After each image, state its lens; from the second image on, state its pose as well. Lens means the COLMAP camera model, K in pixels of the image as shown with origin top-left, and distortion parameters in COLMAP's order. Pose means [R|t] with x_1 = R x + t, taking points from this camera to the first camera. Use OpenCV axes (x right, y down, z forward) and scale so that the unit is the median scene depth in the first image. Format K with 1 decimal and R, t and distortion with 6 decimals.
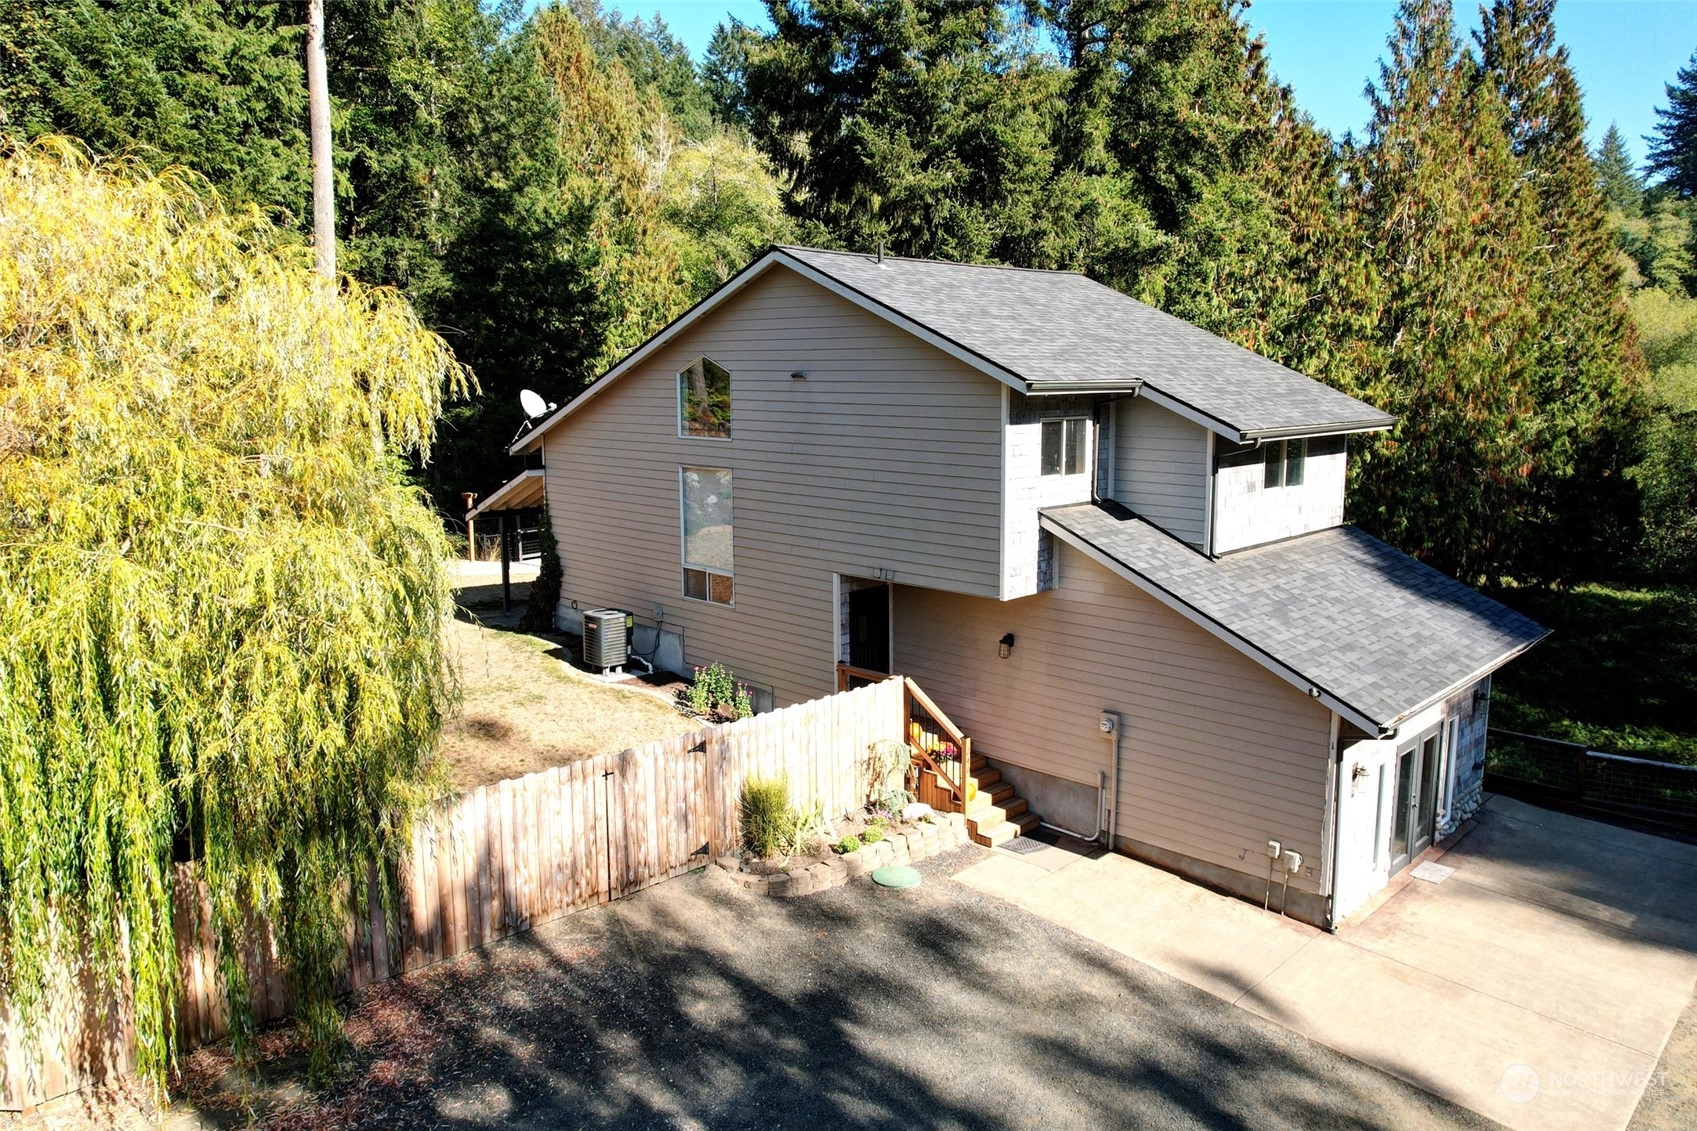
lens RADIAL K [[1094.2, 0, 848.5], [0, 1094.2, 565.5], [0, 0, 1]] dist [-0.036677, 0.004392]
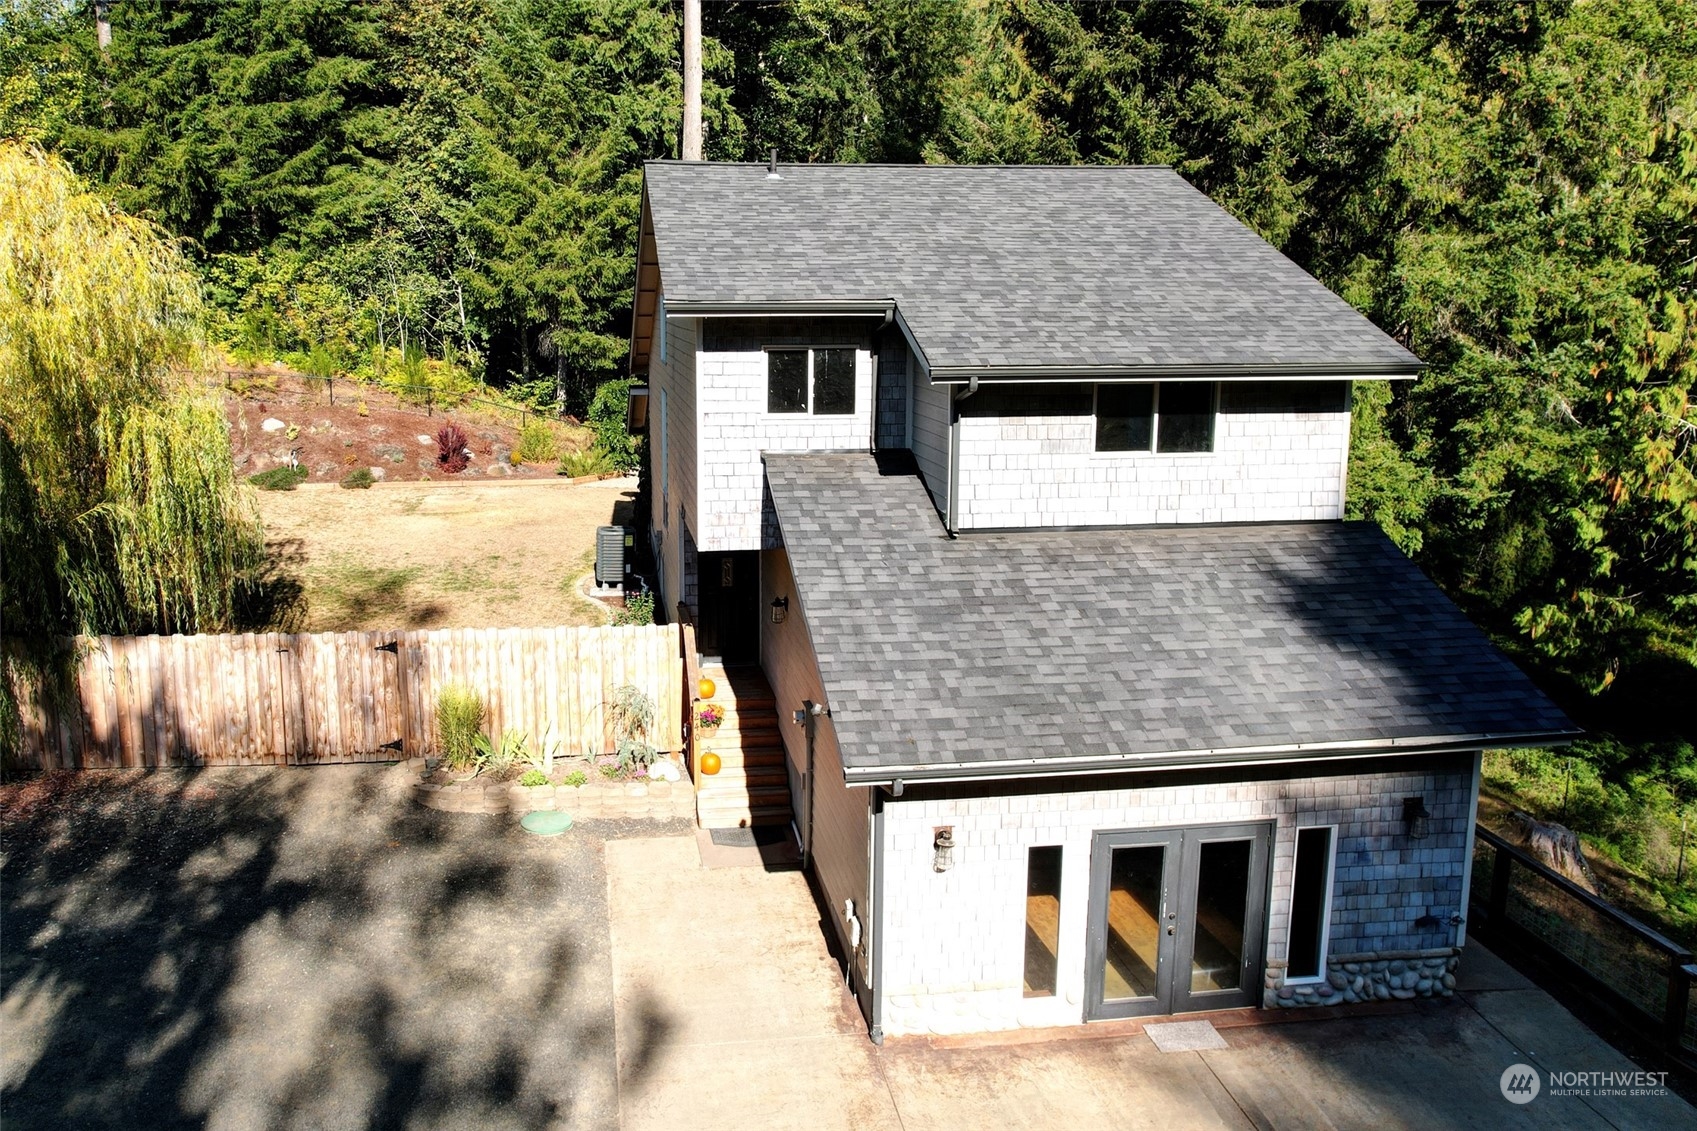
lens RADIAL K [[1192.1, 0, 846.4], [0, 1192.1, 497.4], [0, 0, 1]] dist [-0.038246, 0.000422]
pose [[0.811379, 0.097950, -0.576255, 0.854484], [-0.103328, 0.994369, 0.023532, -0.049458], [0.575315, 0.040450, 0.816931, 0.305637]]
